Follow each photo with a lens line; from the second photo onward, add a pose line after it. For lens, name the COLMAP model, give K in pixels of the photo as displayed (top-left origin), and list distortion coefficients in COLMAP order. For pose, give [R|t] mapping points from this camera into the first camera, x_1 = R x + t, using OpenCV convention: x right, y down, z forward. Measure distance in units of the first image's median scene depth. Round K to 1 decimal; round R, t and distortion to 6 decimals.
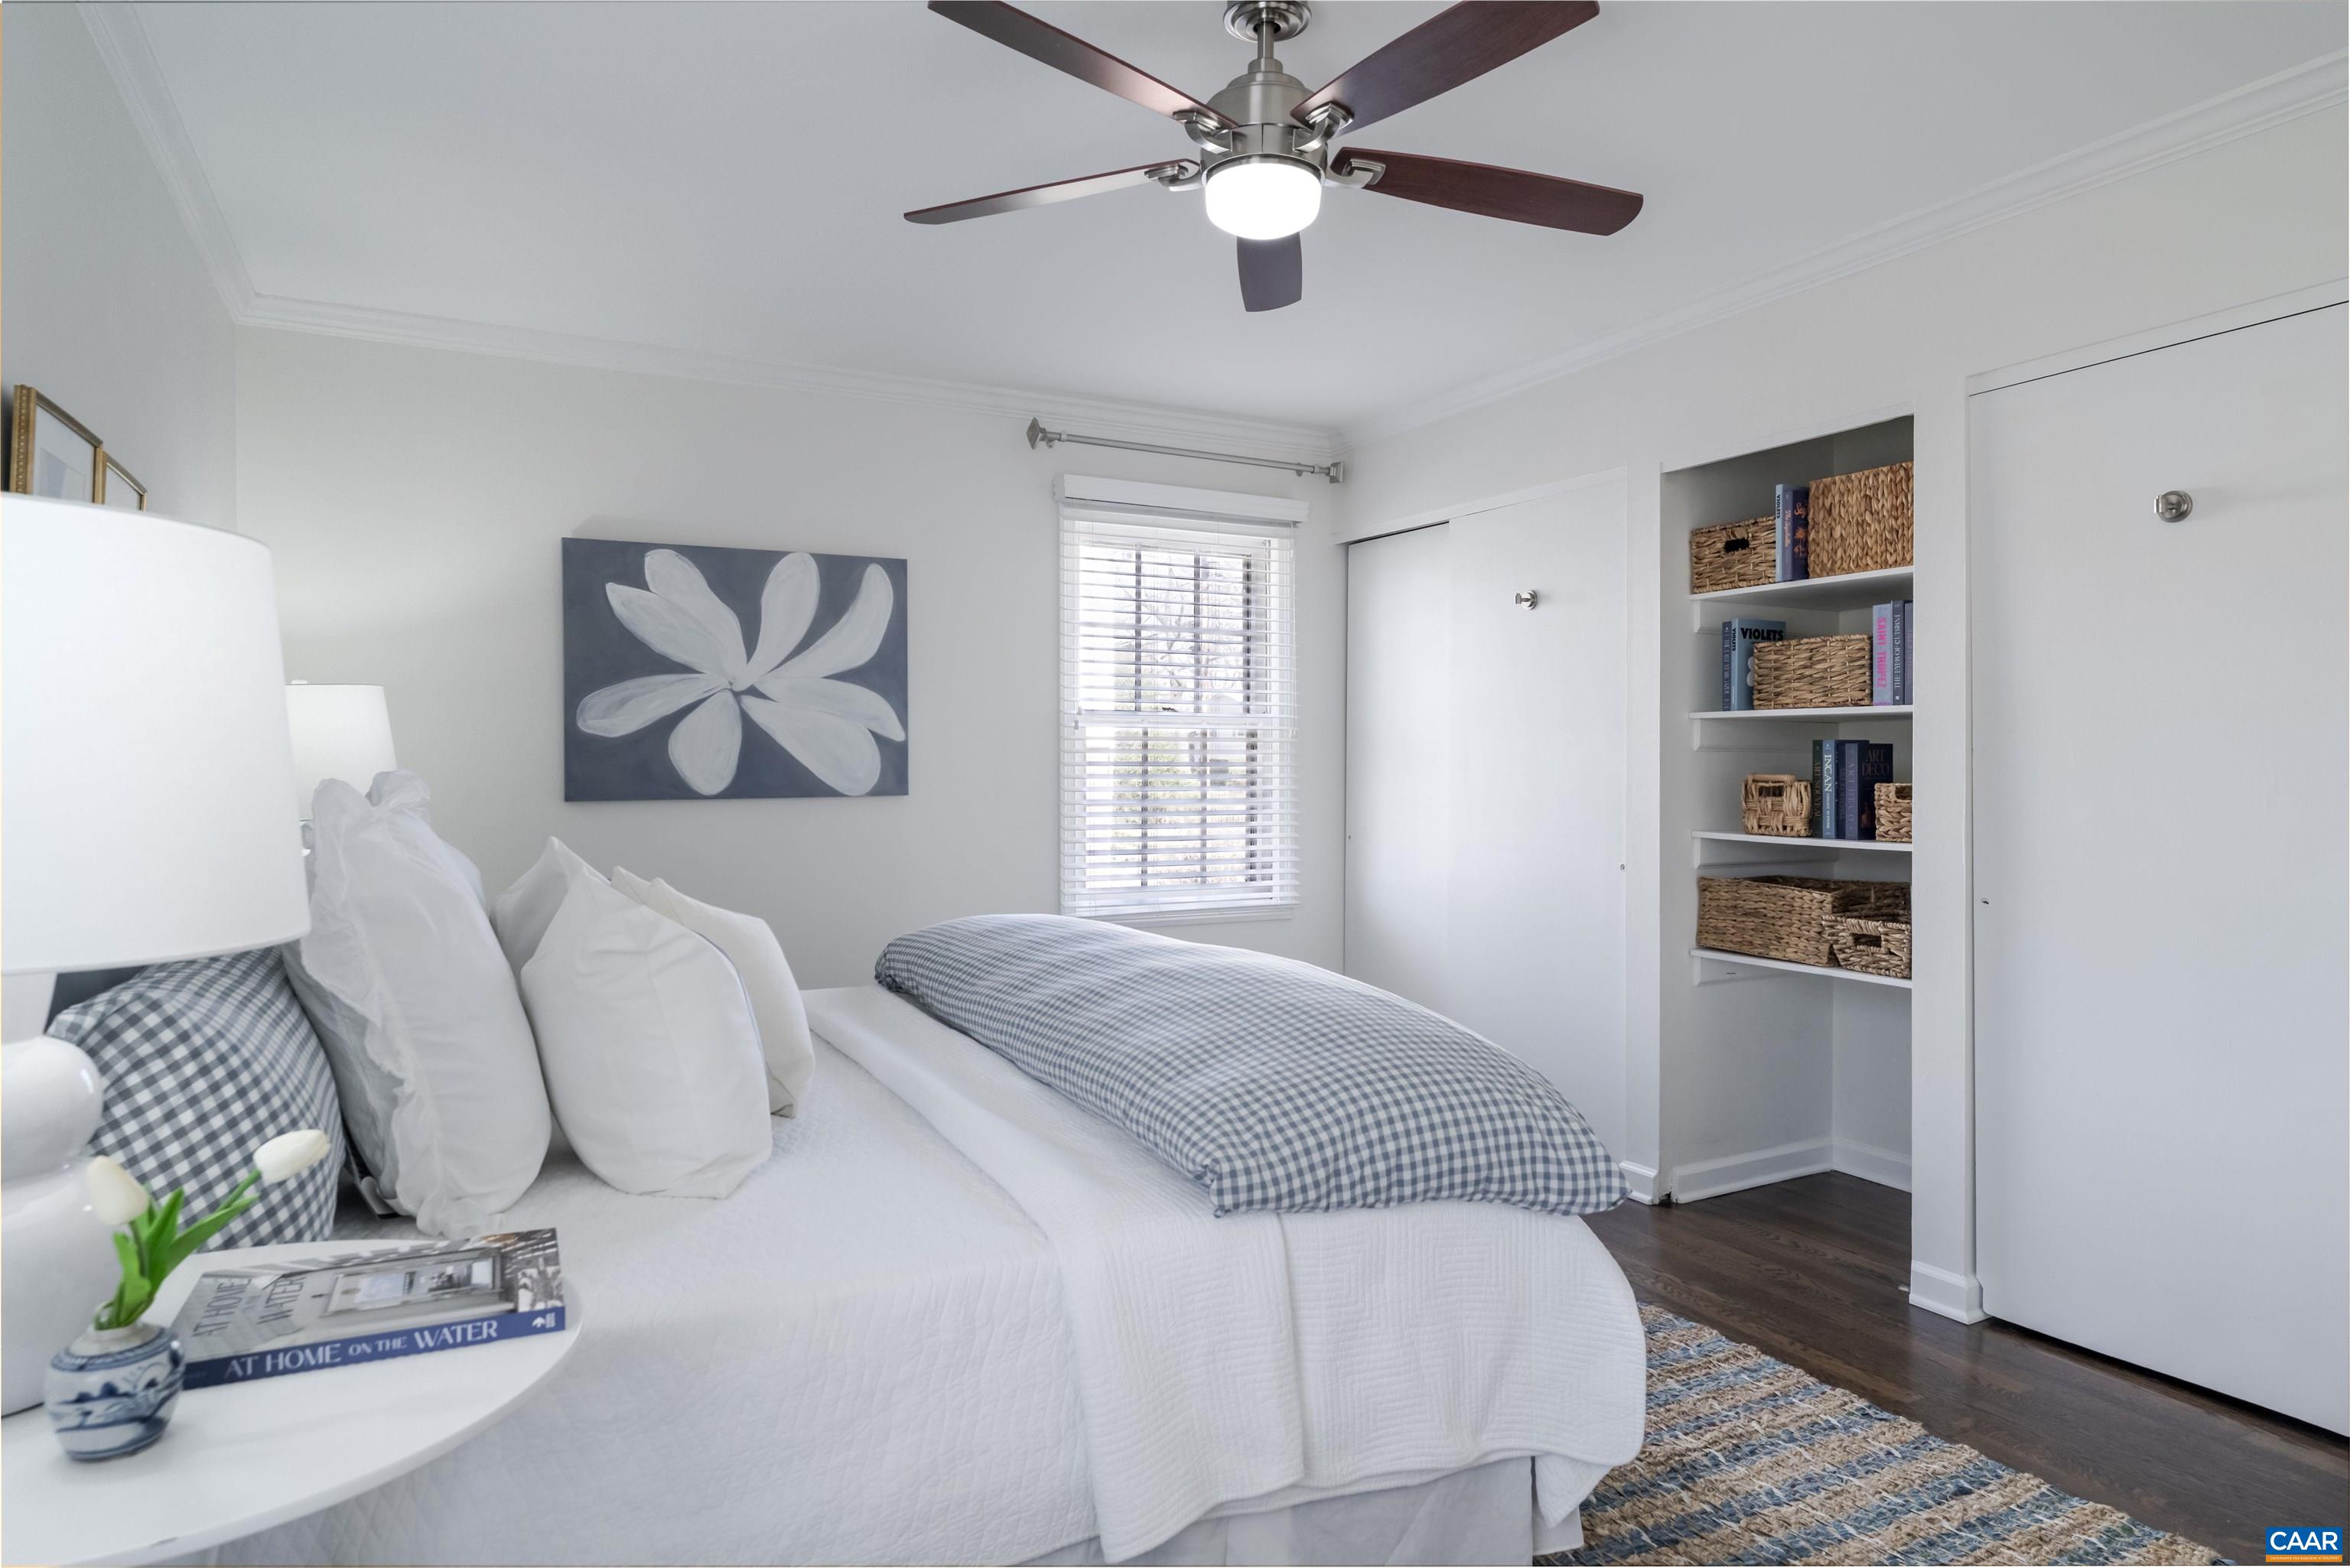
lens RADIAL K [[1358.7, 0, 1175.0], [0, 1358.7, 784.0], [0, 0, 1]] dist [-0.000833, -0.000108]
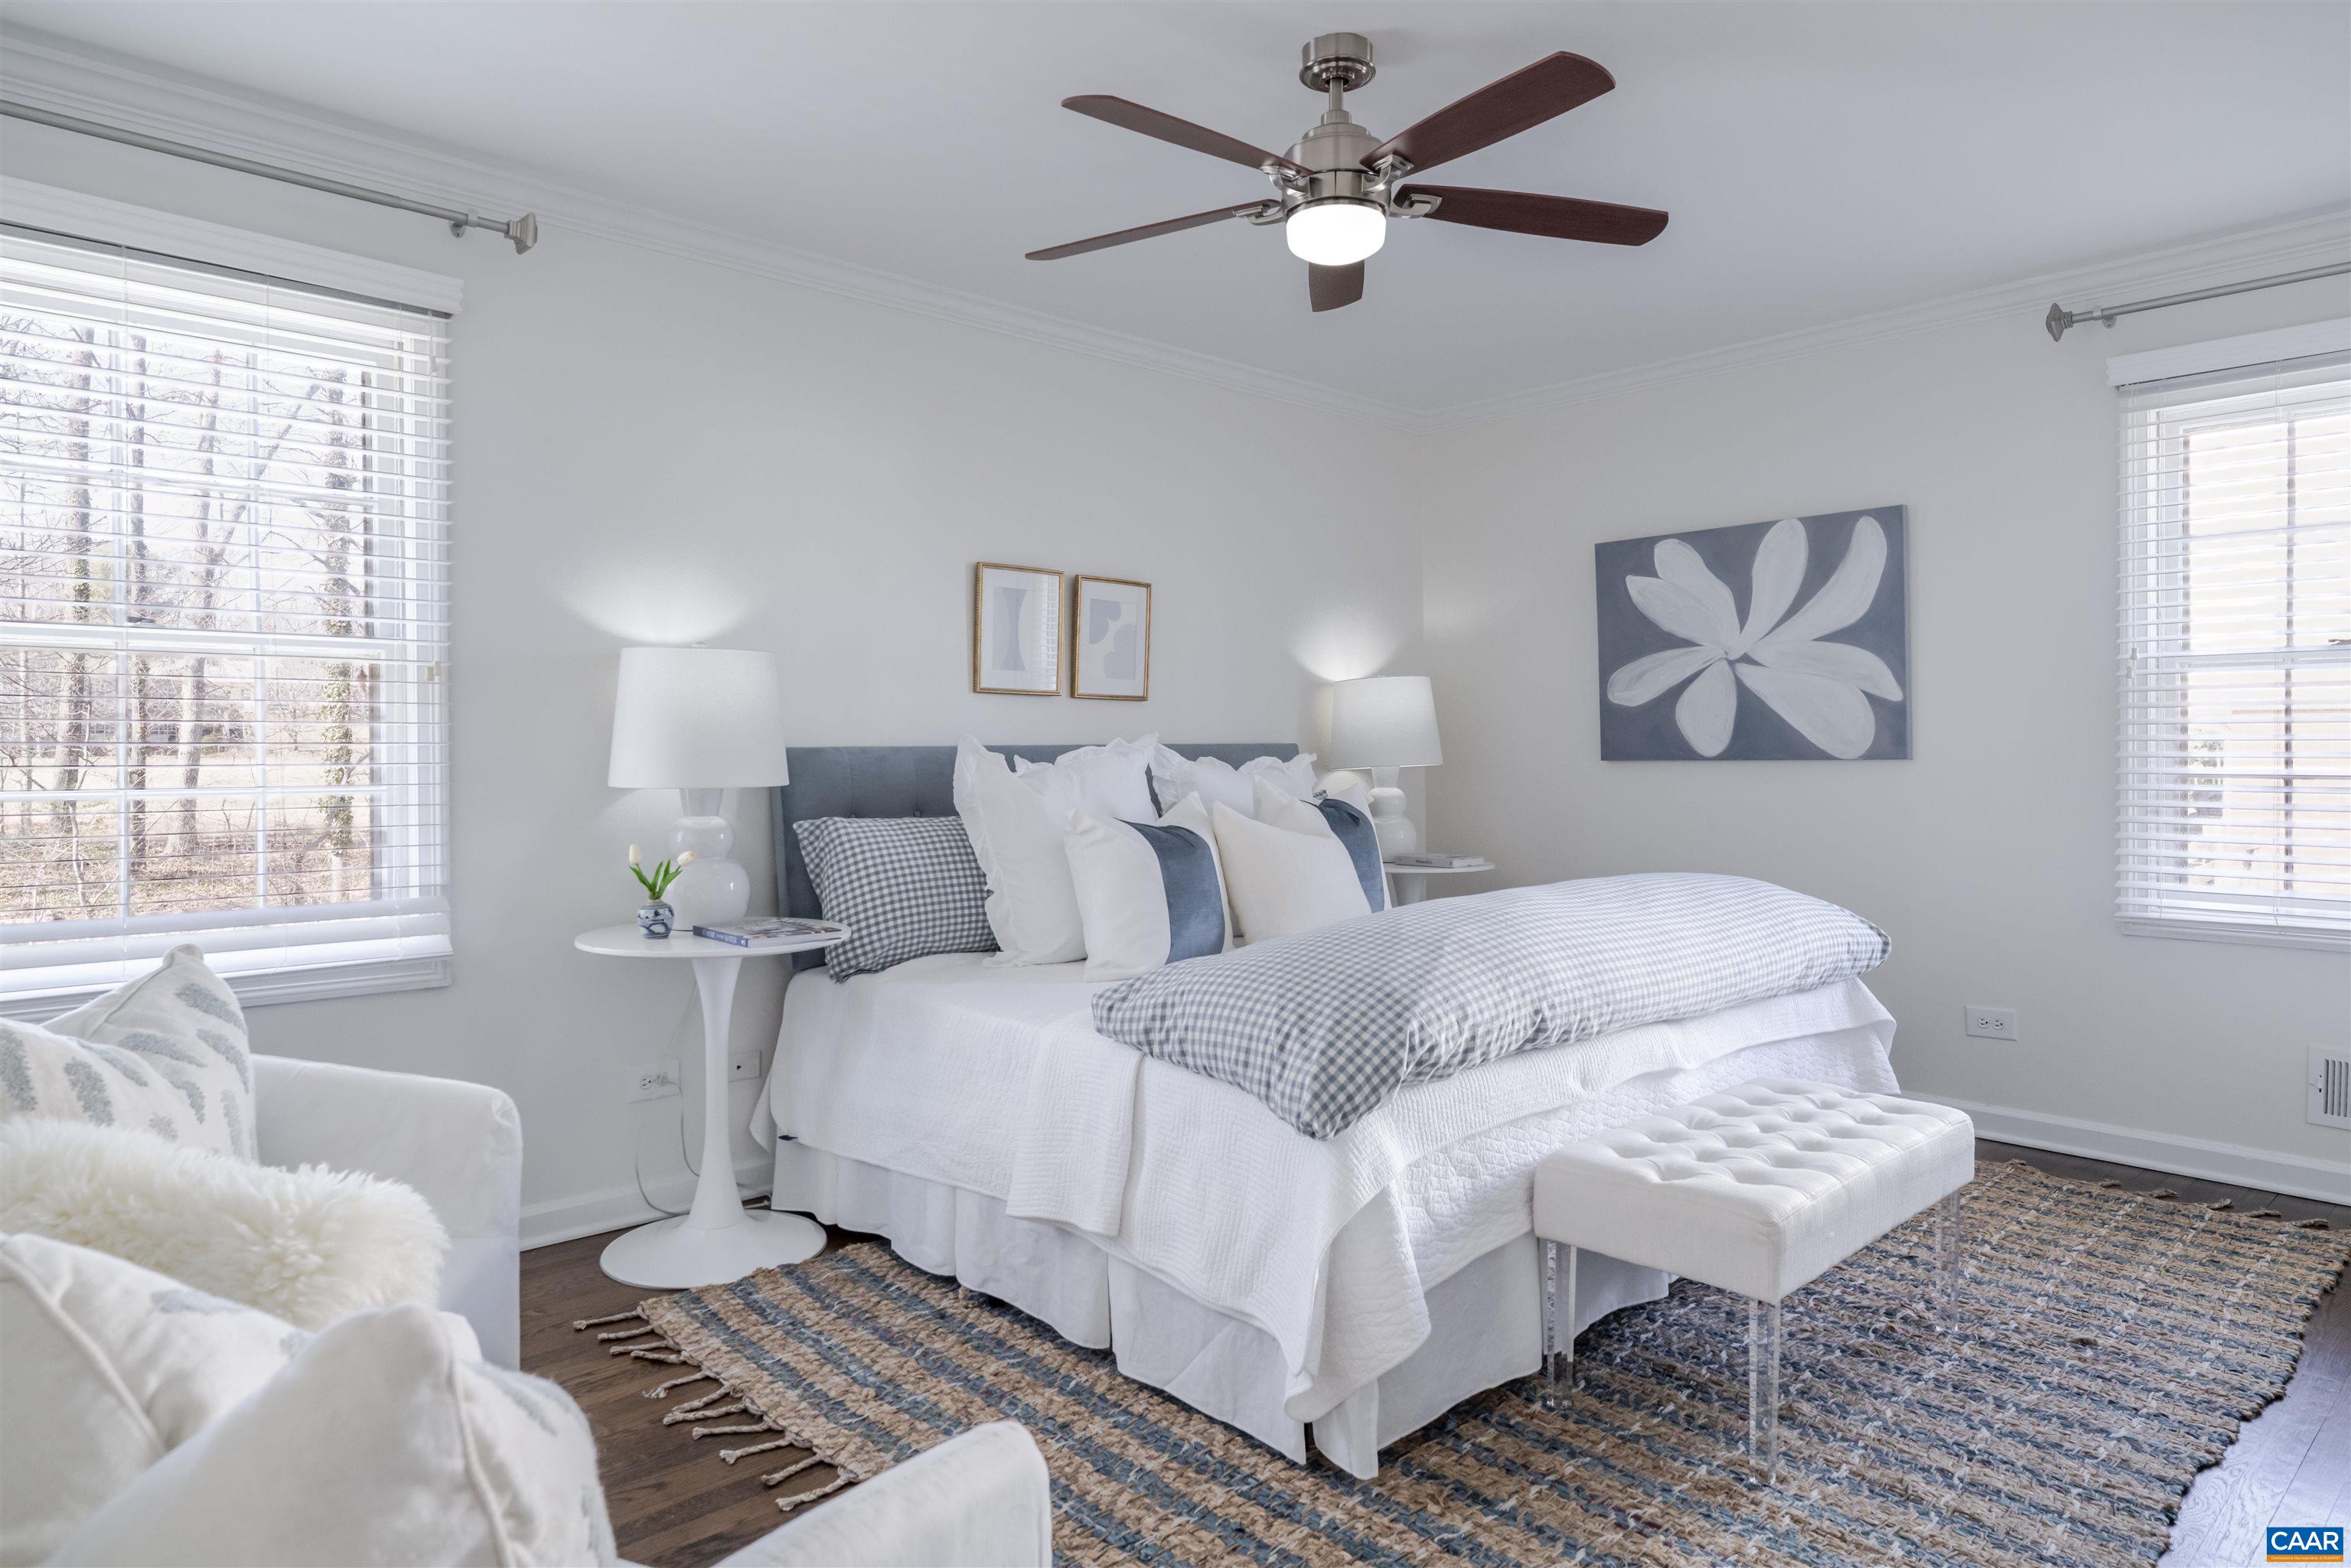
lens RADIAL K [[1418.1, 0, 1186.3], [0, 1418.1, 764.3], [0, 0, 1]] dist [0.001422, 0.000518]
pose [[0.276812, 0.008971, -0.960882, 0.634733], [-0.011588, 0.999915, 0.005998, 0.012098], [0.960854, 0.009474, 0.276892, 0.282233]]
